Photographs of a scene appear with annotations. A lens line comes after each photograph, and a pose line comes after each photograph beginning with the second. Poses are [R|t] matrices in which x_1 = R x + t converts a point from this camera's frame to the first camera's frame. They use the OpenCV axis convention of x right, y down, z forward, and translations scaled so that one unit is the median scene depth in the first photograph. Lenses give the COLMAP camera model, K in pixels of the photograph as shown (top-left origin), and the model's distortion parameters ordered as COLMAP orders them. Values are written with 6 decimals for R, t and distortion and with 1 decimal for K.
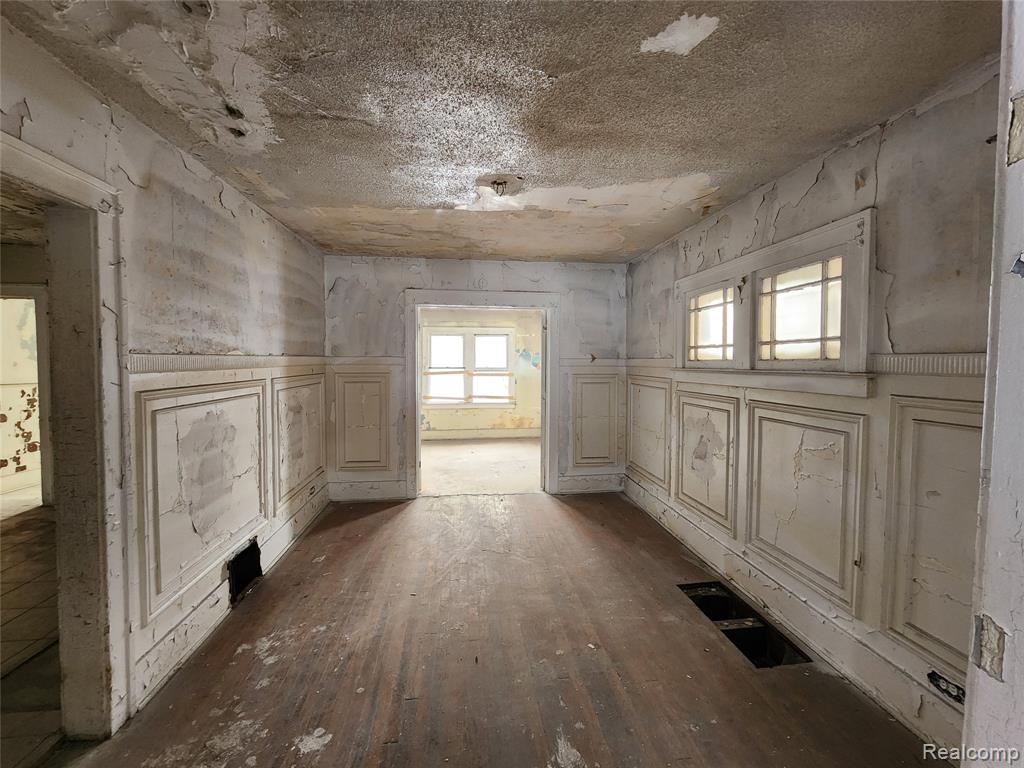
lens RADIAL K [[415.8, 0, 513.5], [0, 415.8, 377.3], [0, 0, 1]] dist [0.001486, 0.000467]
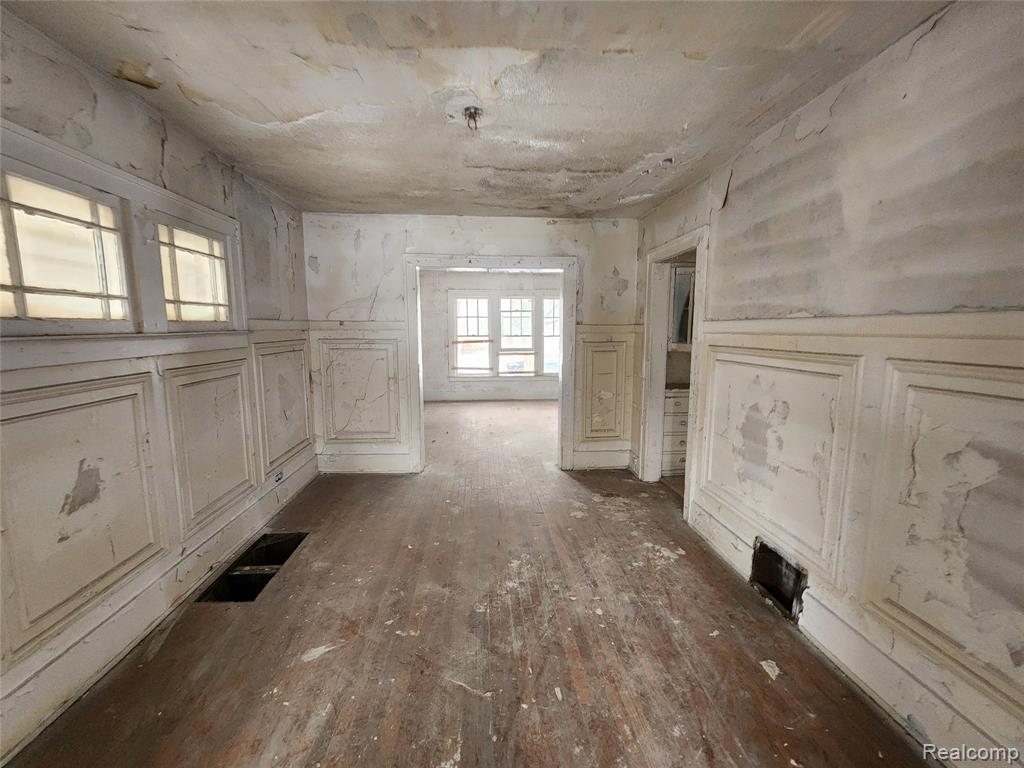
lens RADIAL K [[415.8, 0, 508.2], [0, 415.8, 380.0], [0, 0, 1]] dist [0.001486, 0.000467]
pose [[-0.998394, -0.012775, 0.055184, -0.160695], [-0.003376, 0.985924, 0.167158, -0.070647], [-0.056543, 0.166703, -0.984385, 1.919437]]
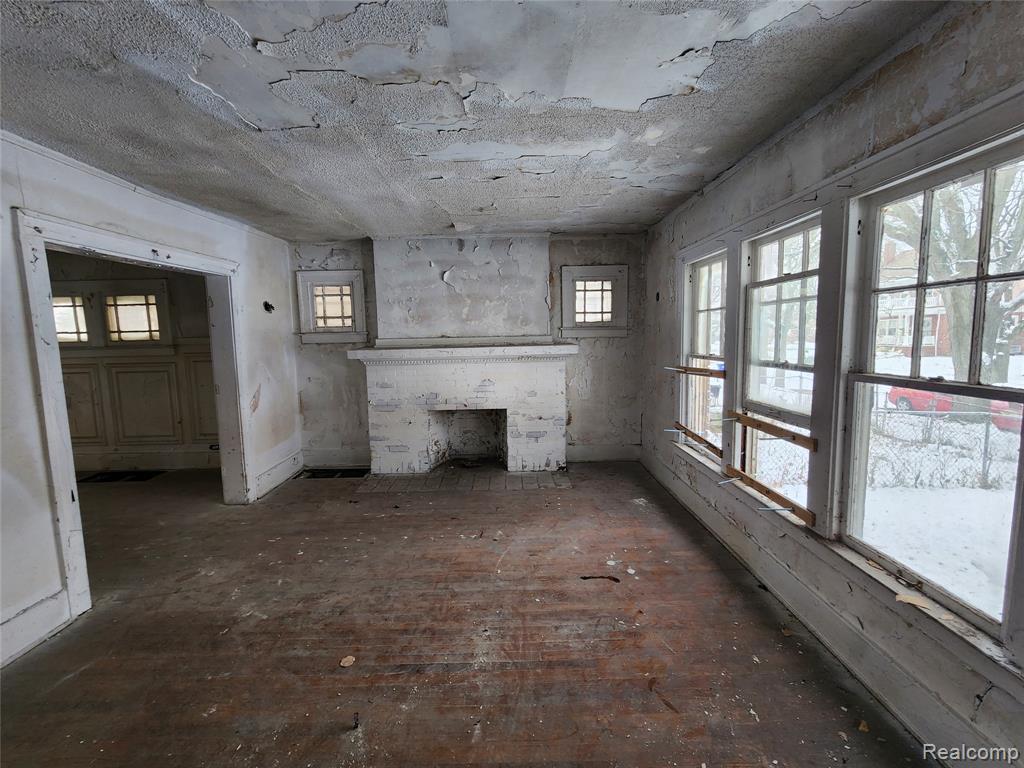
lens RADIAL K [[415.8, 0, 513.3], [0, 415.8, 377.5], [0, 0, 1]] dist [0.001486, 0.000467]
pose [[0.114996, -0.106101, 0.987683, -1.080117], [0.058442, 0.993280, 0.099898, 0.039642], [-0.991645, 0.046235, 0.120424, -1.011765]]
